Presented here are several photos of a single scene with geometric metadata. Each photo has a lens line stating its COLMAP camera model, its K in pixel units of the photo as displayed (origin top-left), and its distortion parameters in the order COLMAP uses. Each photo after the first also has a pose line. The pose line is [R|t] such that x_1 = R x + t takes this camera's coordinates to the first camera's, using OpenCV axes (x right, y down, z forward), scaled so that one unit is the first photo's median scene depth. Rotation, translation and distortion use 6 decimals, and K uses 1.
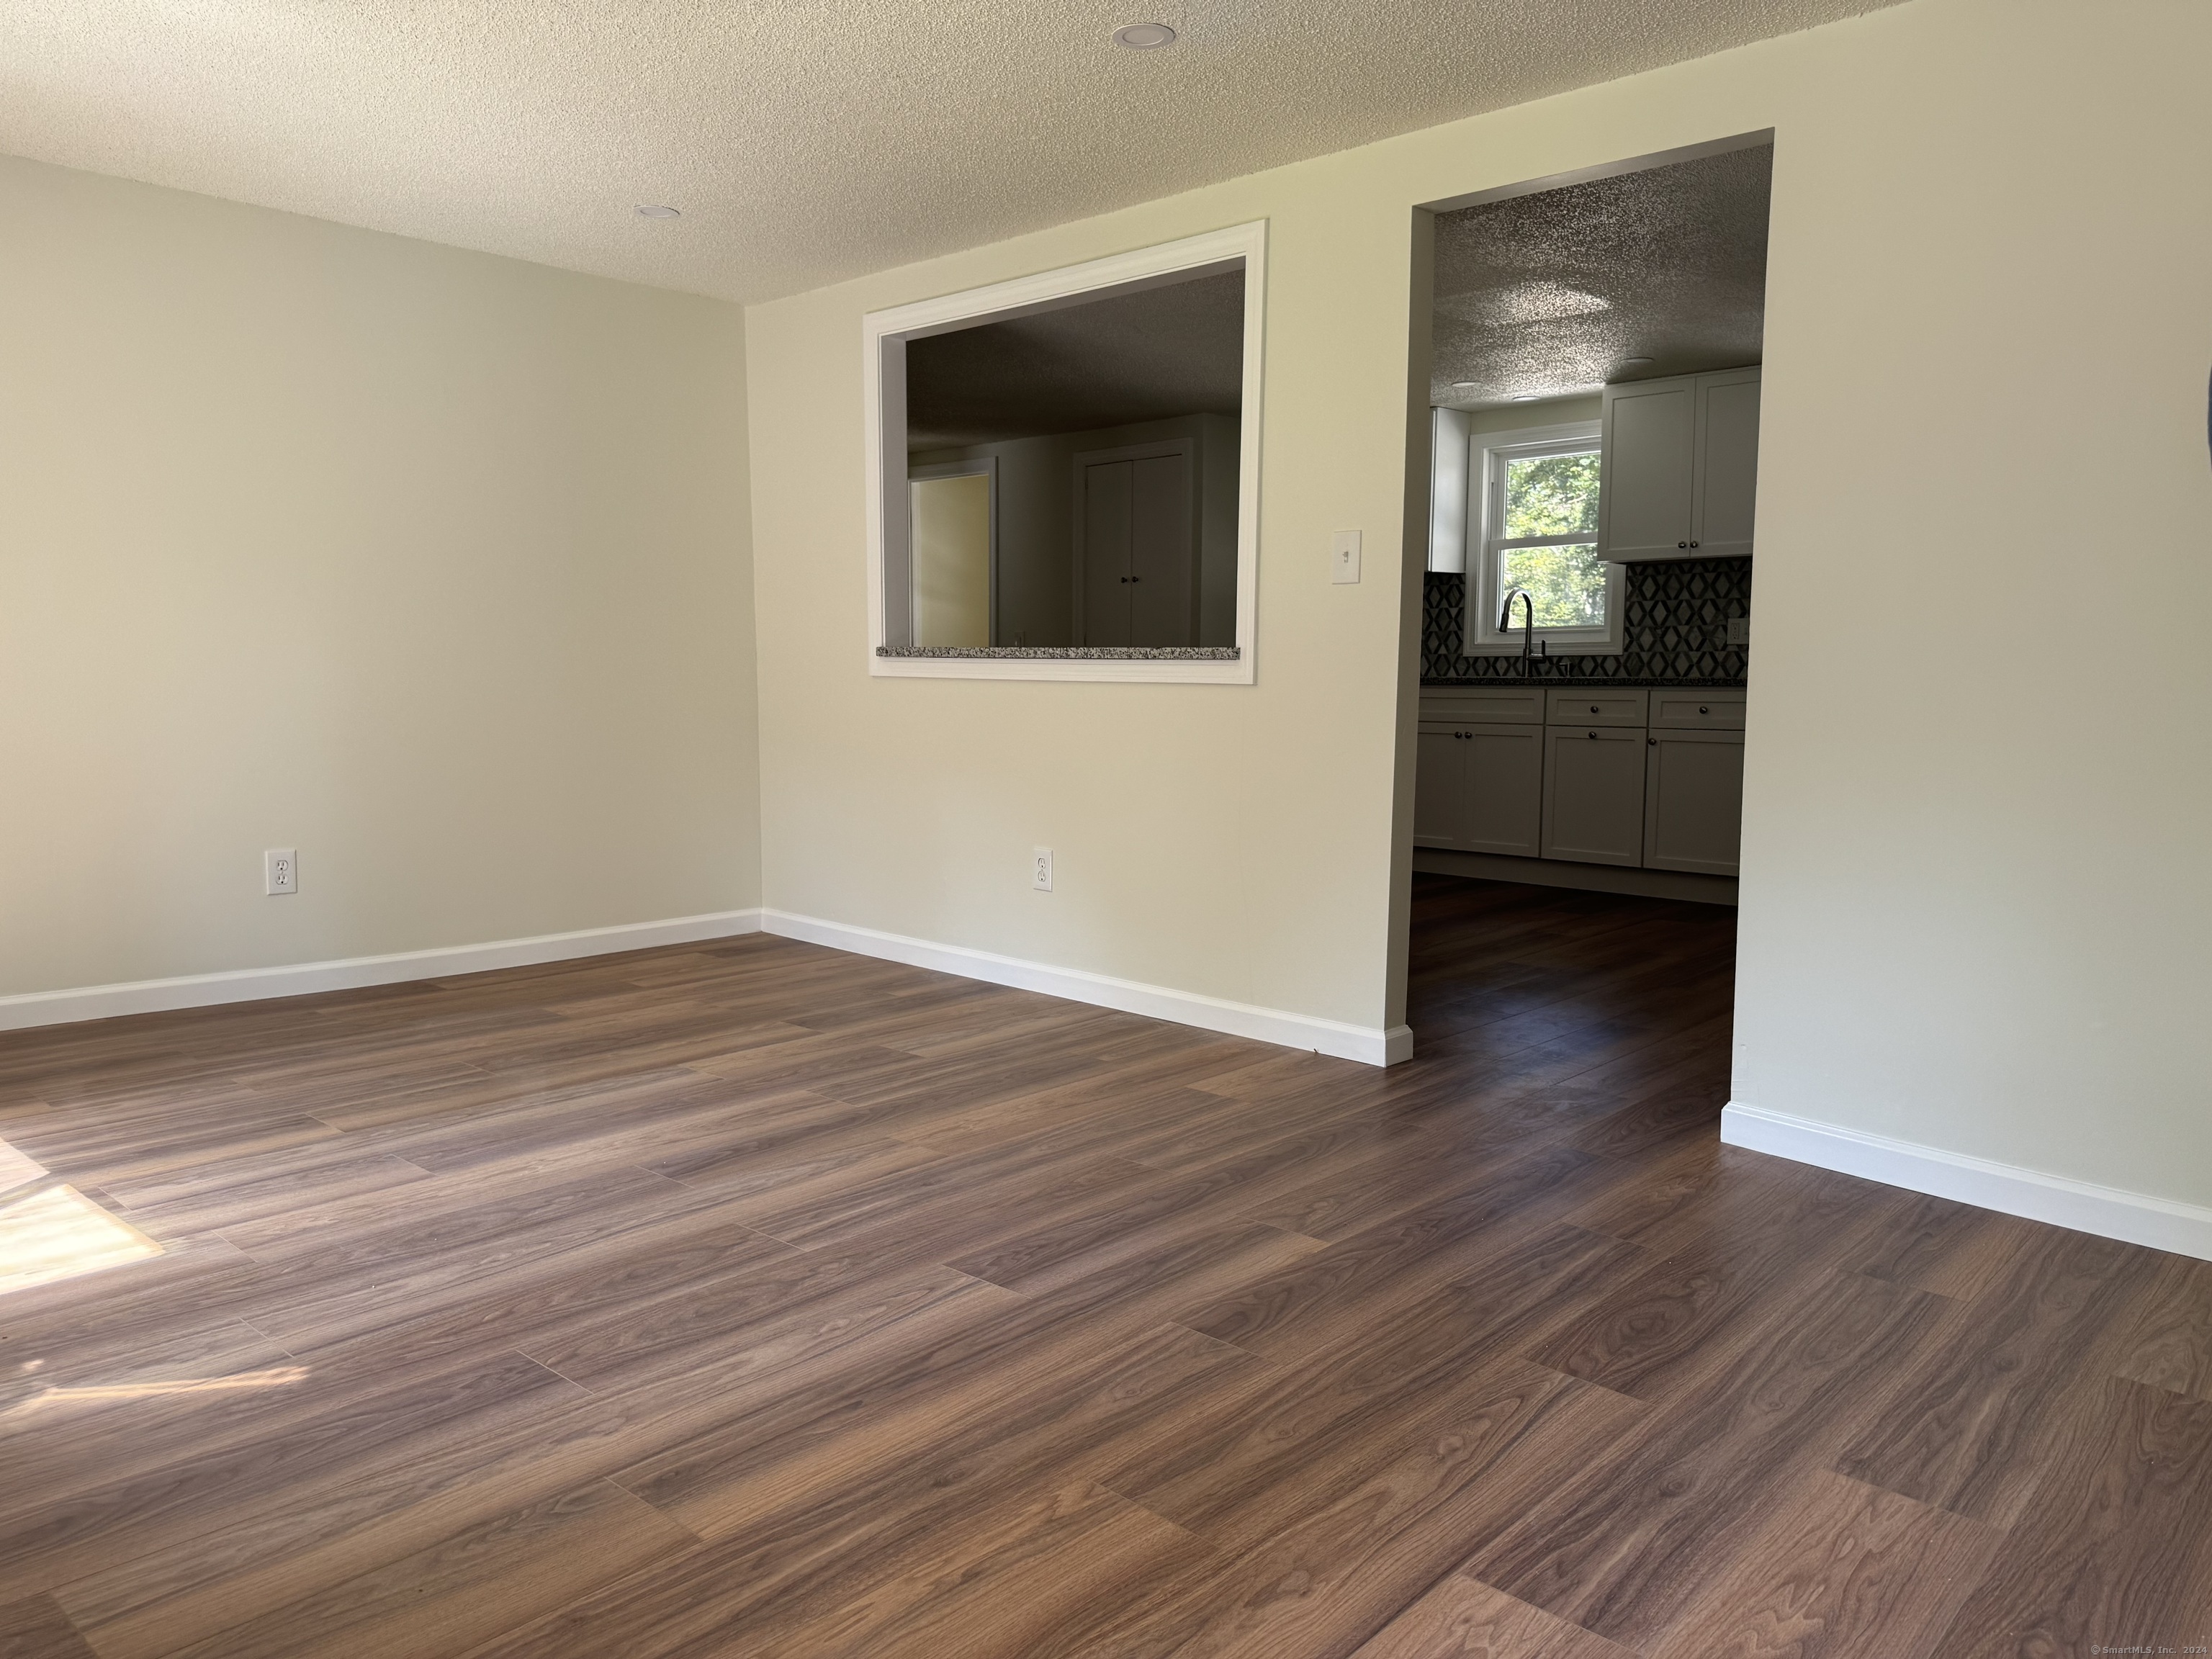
lens RADIAL K [[1567.4, 0, 1042.6], [0, 1567.4, 815.7], [0, 0, 1]] dist [0.138539, -0.357149]
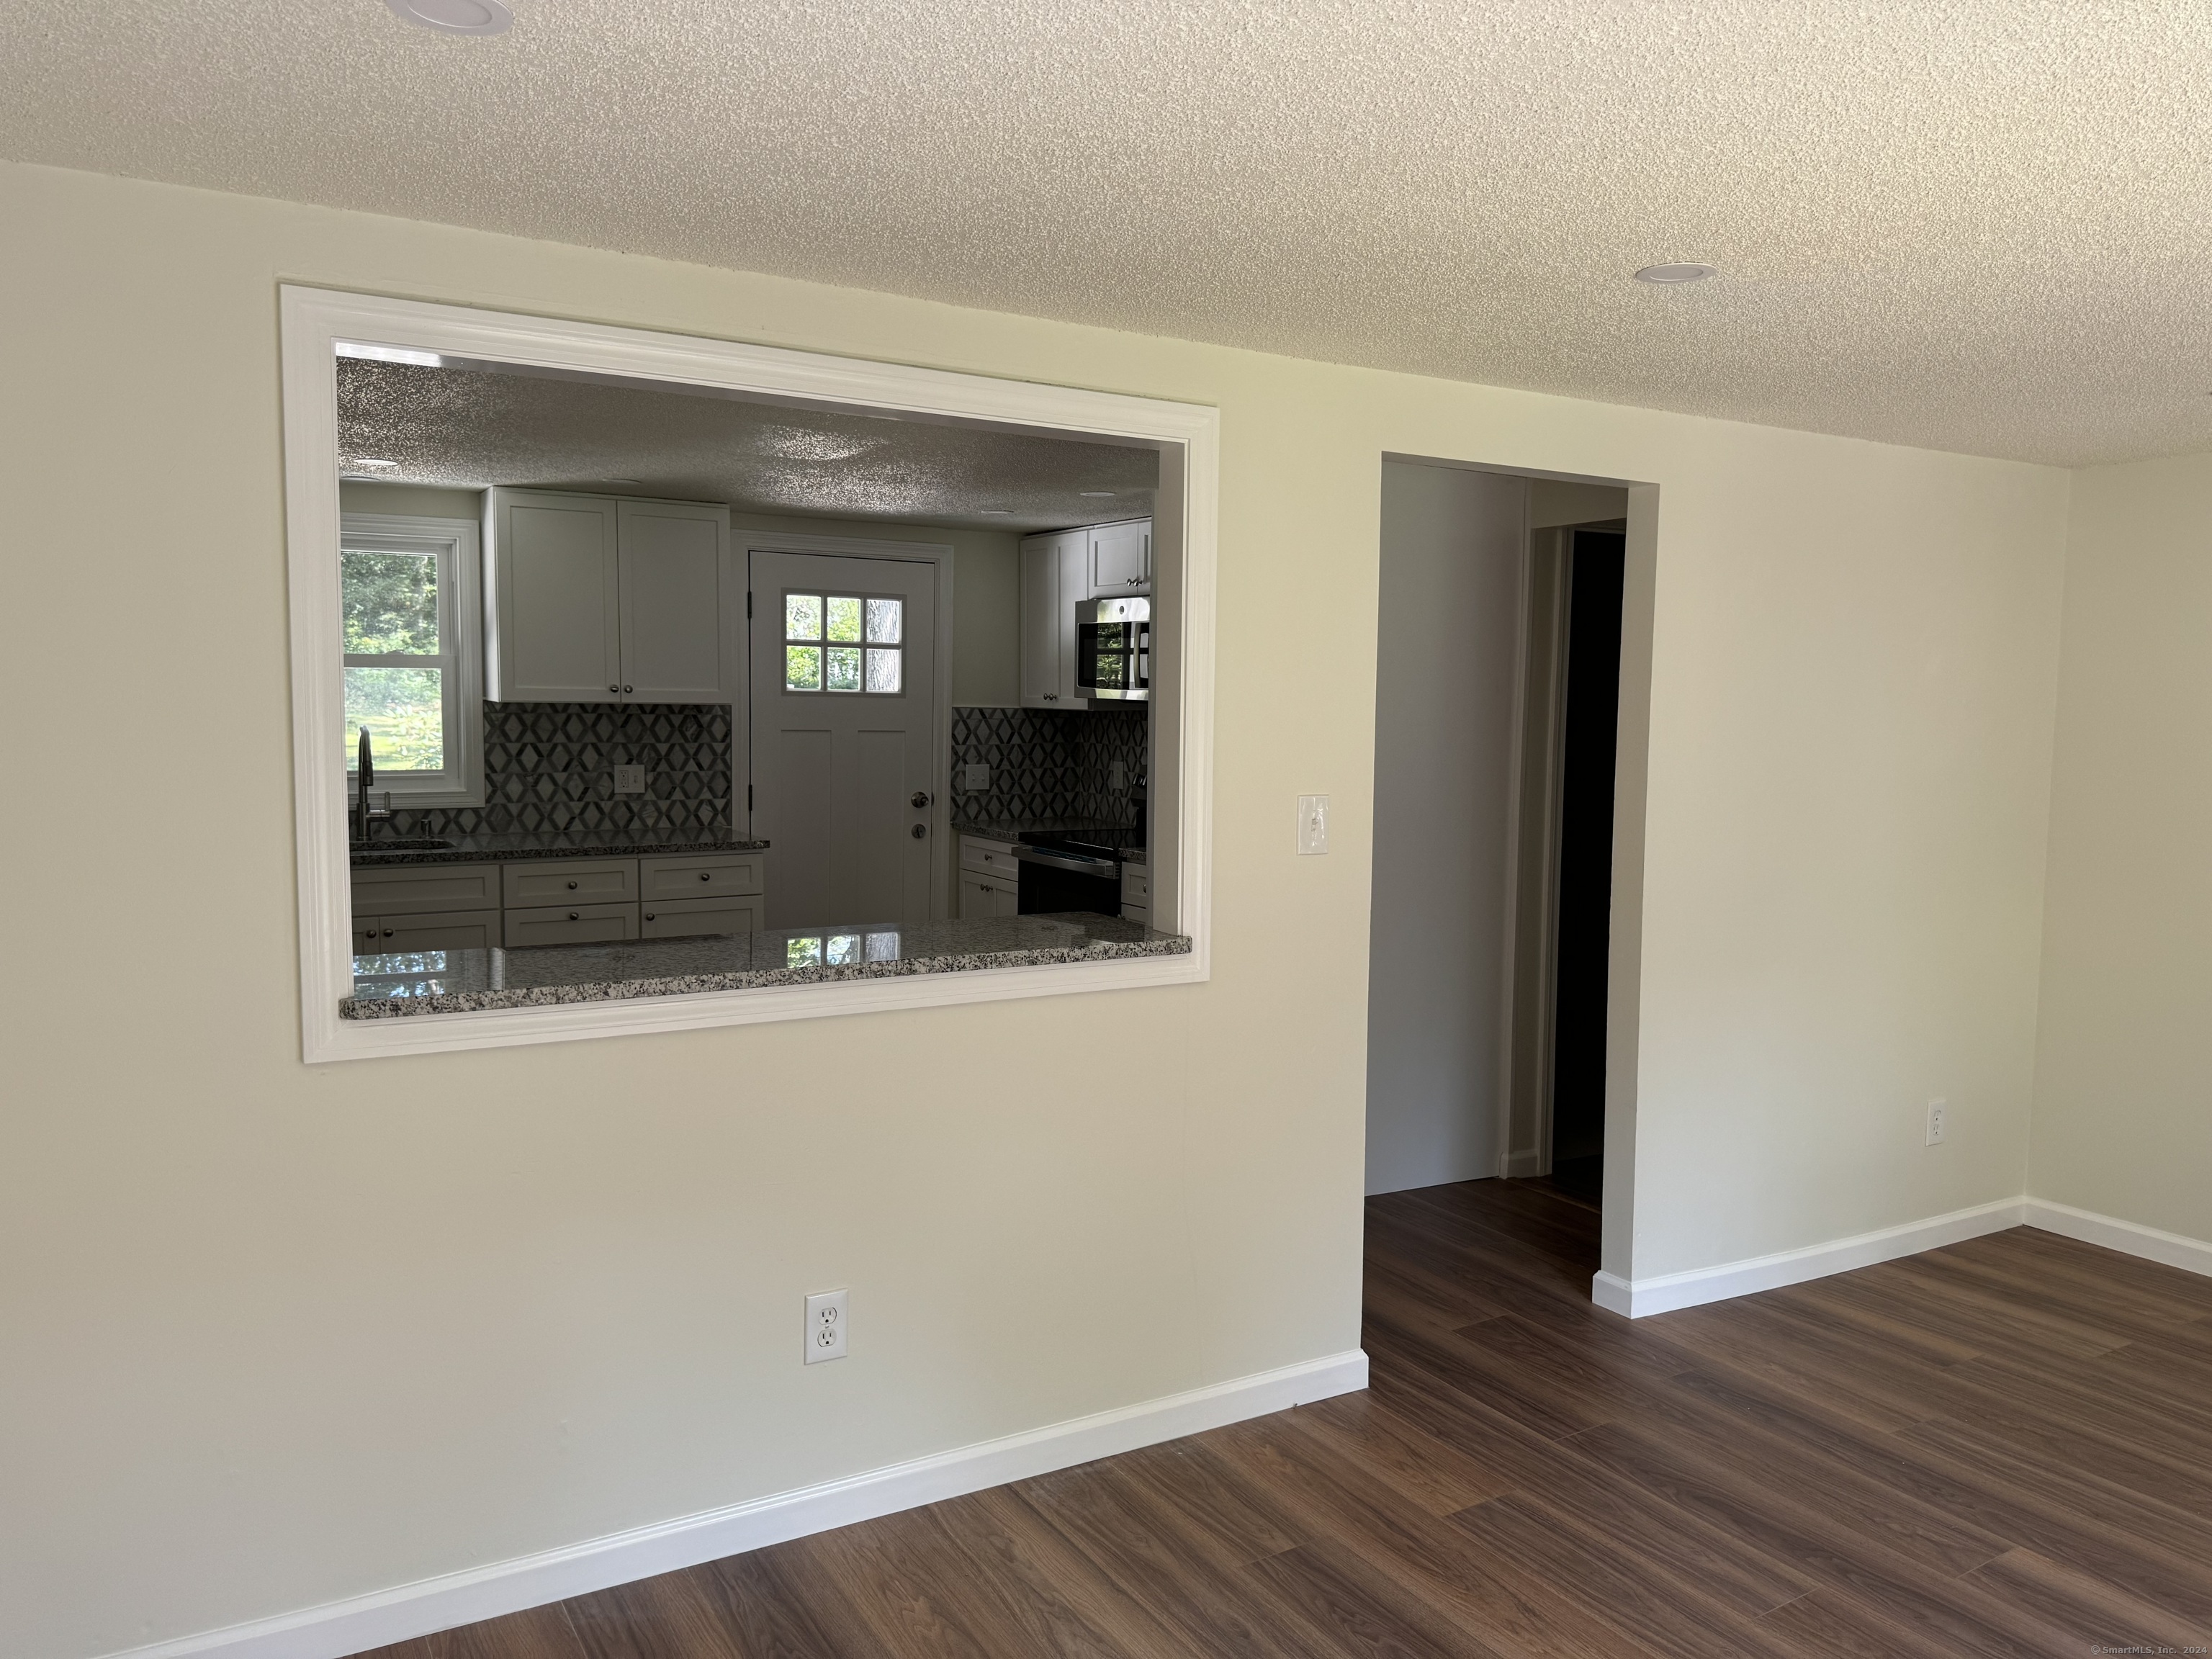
lens RADIAL K [[1560.5, 0, 1123.6], [0, 1560.5, 840.5], [0, 0, 1]] dist [0.010123, -0.008601]
pose [[0.238006, -0.092641, 0.966835, -0.353753], [0.076246, 0.994151, 0.076489, -0.124260], [-0.968266, 0.055512, 0.243677, 0.492853]]
